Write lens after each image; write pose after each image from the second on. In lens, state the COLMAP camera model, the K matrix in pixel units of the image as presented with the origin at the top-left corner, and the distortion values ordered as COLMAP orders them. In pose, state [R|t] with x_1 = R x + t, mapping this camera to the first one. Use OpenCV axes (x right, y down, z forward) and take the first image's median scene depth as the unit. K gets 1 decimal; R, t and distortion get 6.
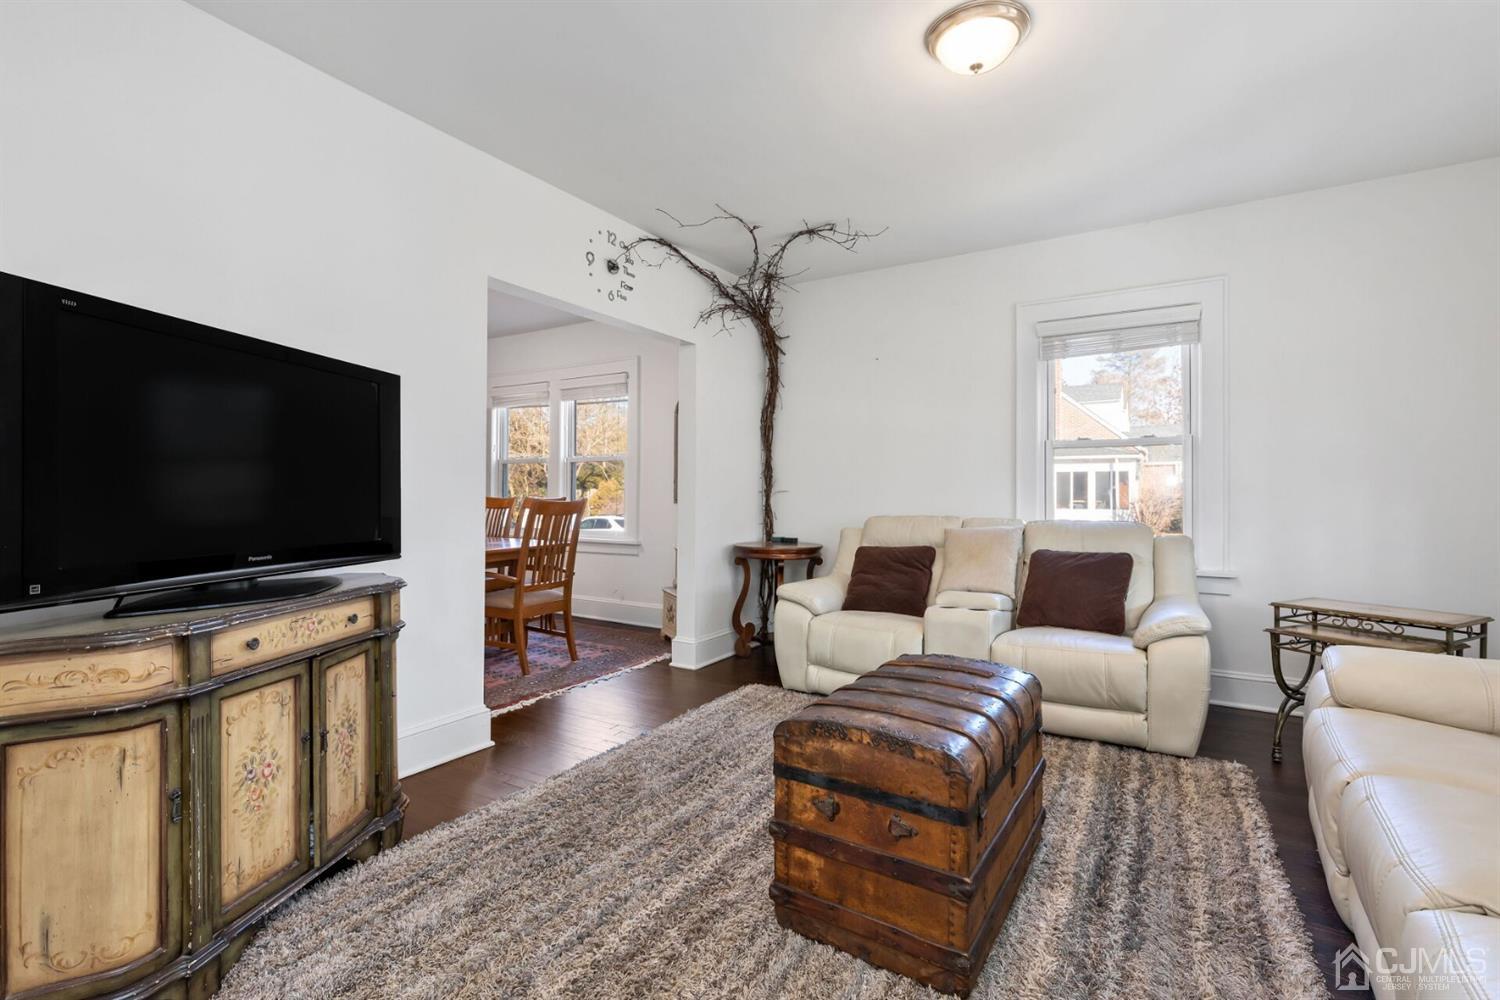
lens RADIAL K [[690.3, 0, 750.0], [0, 690.3, 500.0], [0, 0, 1]] dist [0.001441, -0.000054]
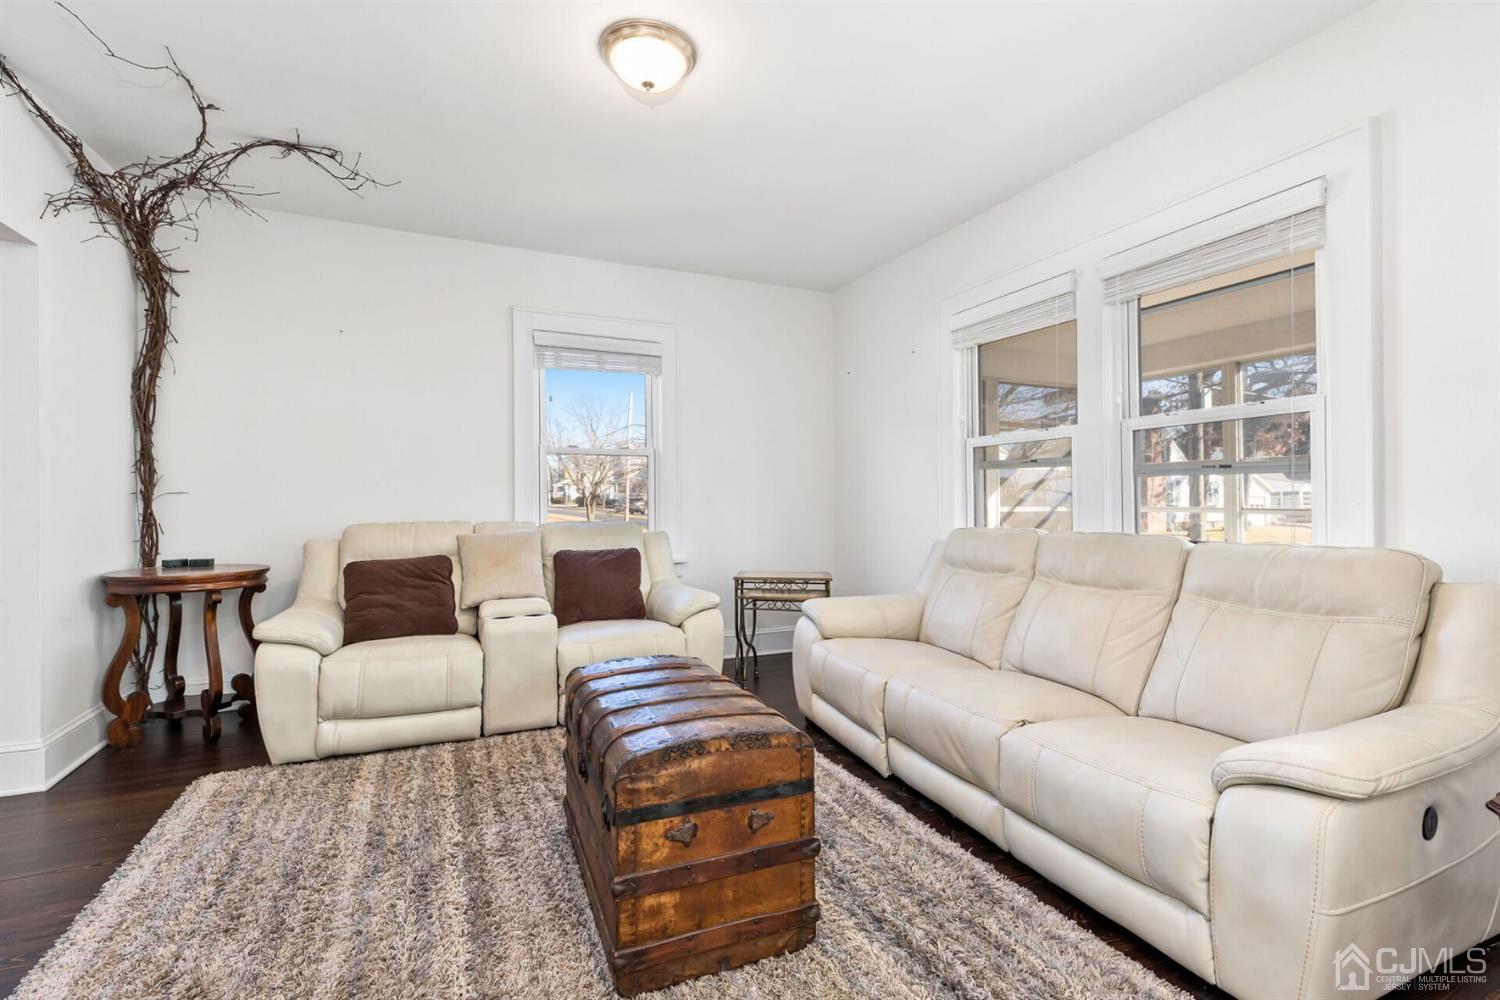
lens RADIAL K [[681.2, 0, 755.5], [0, 681.2, 502.7], [0, 0, 1]] dist [-0.000092, 0.000006]
pose [[0.551066, -0.005971, 0.834441, -0.269839], [0.006478, 0.999975, 0.002878, -0.001186], [-0.834437, 0.003819, 0.551090, 0.186362]]
